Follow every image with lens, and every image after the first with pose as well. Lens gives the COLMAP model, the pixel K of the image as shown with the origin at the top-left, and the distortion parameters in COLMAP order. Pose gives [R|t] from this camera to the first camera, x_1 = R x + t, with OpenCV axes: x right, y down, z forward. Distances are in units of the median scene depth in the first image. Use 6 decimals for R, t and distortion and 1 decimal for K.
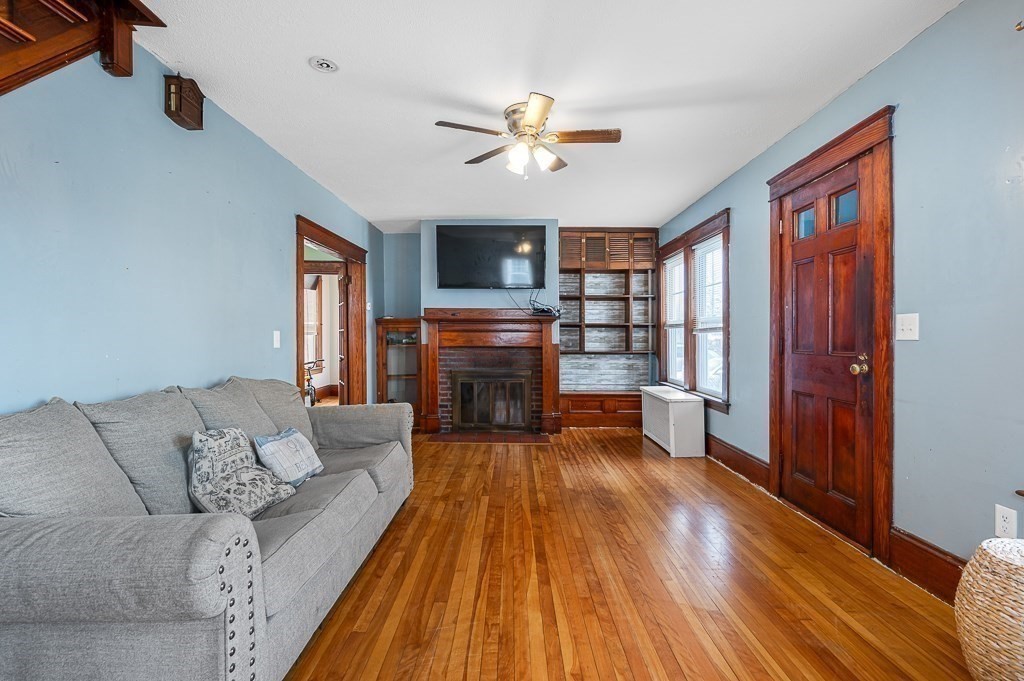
lens RADIAL K [[479.2, 0, 514.5], [0, 479.2, 337.5], [0, 0, 1]] dist [0.000350, 0.000206]
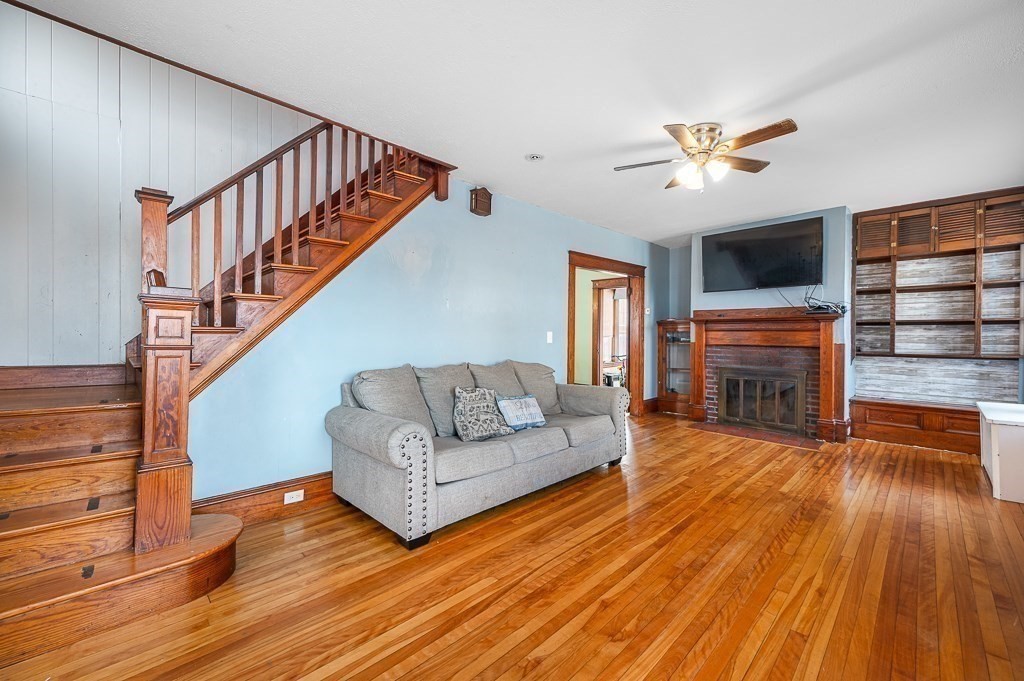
lens RADIAL K [[411.0, 0, 520.5], [0, 411.0, 335.0], [0, 0, 1]] dist [-0.001014, -0.000318]
pose [[0.701862, -0.000180, -0.712313, 0.320735], [-0.002761, 0.999992, -0.002973, 0.000674], [0.712308, 0.004053, 0.701855, 0.033351]]
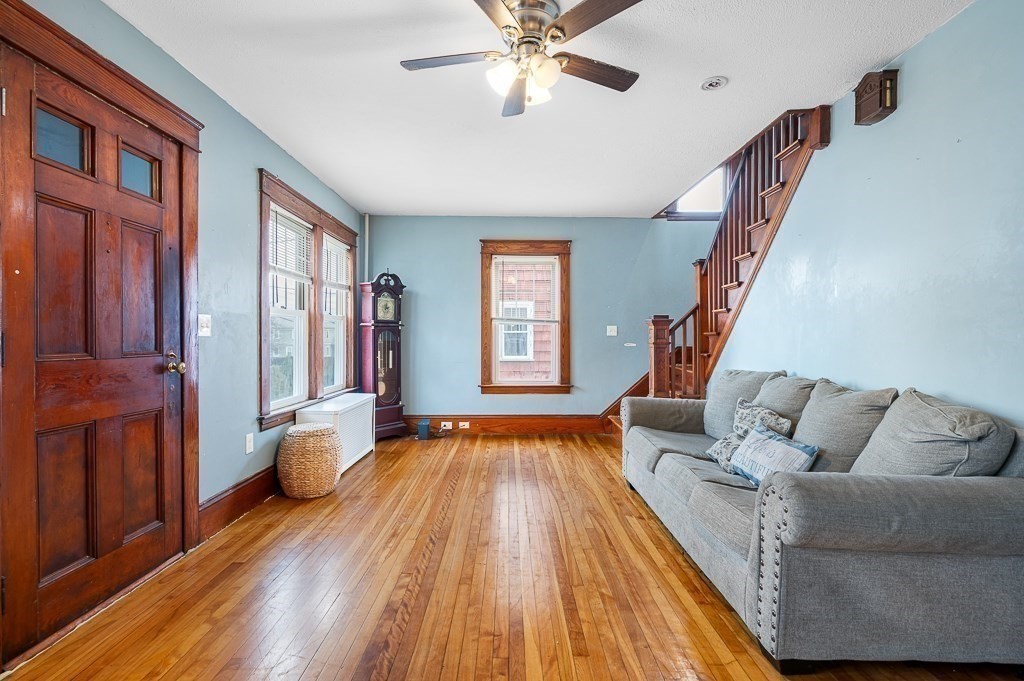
lens RADIAL K [[479.2, 0, 514.1], [0, 479.2, 339.7], [0, 0, 1]] dist [0.000350, 0.000206]
pose [[-0.999912, -0.004520, -0.012454, 0.046084], [-0.004650, 0.999935, 0.010435, -0.002336], [0.012406, 0.010492, -0.999868, 1.288476]]
